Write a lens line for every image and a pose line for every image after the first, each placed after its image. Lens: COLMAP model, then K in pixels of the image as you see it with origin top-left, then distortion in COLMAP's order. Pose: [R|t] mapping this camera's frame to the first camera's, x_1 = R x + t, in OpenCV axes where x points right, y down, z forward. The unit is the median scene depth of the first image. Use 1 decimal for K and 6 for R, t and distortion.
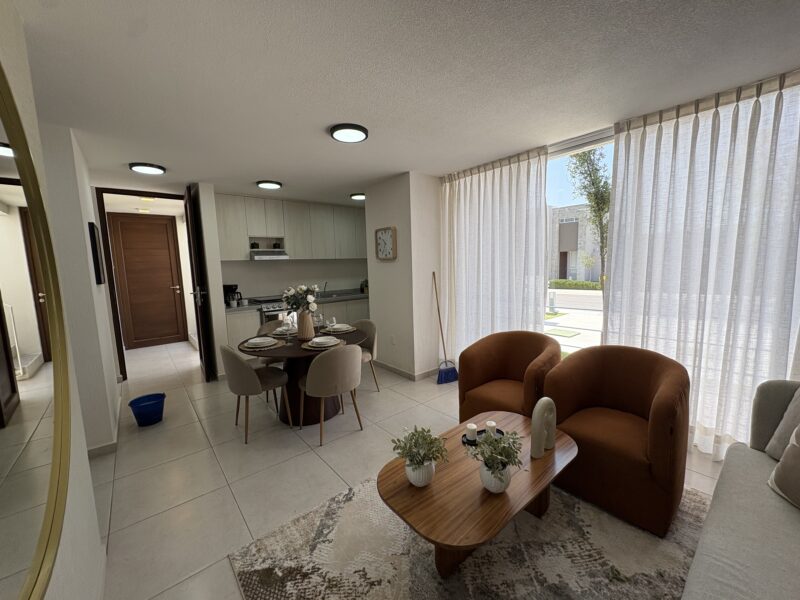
lens RADIAL K [[319.9, 0, 399.9], [0, 319.9, 299.9], [0, 0, 1]] dist [0.001466, 0.000190]
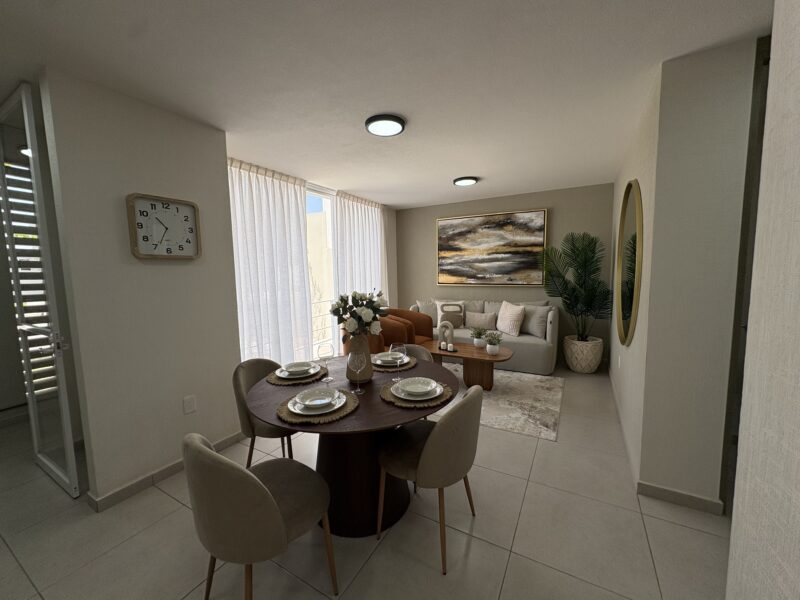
lens RADIAL K [[319.9, 0, 399.9], [0, 319.9, 300.5], [0, 0, 1]] dist [0.001466, 0.000190]
pose [[-0.346731, -0.058986, 0.936108, -0.668475], [0.129623, 0.985431, 0.110106, -0.066962], [-0.928965, 0.159518, -0.334033, 0.830361]]
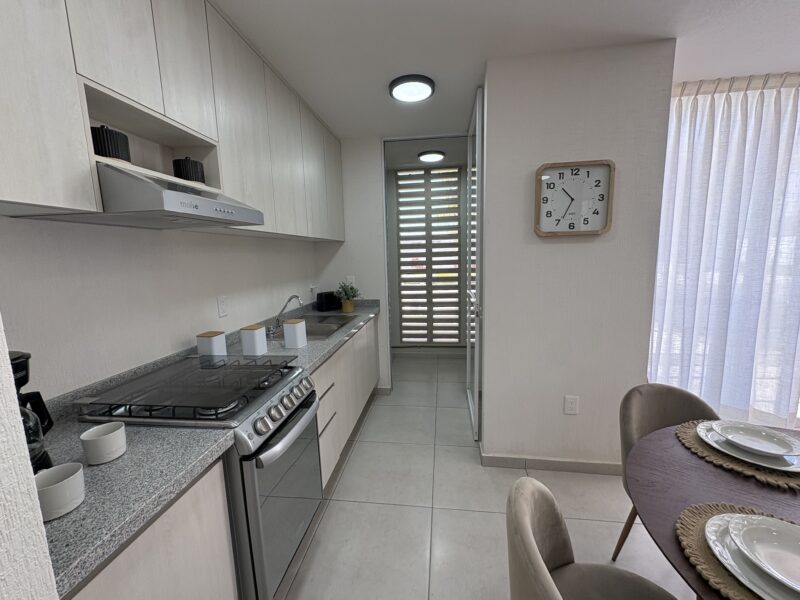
lens RADIAL K [[319.9, 0, 401.8], [0, 319.9, 298.6], [0, 0, 1]] dist [0.001466, 0.000190]
pose [[0.735492, -0.086226, 0.672024, -0.525220], [0.078735, 0.996026, 0.041628, -0.074832], [-0.672943, 0.022295, 0.739358, 0.825220]]
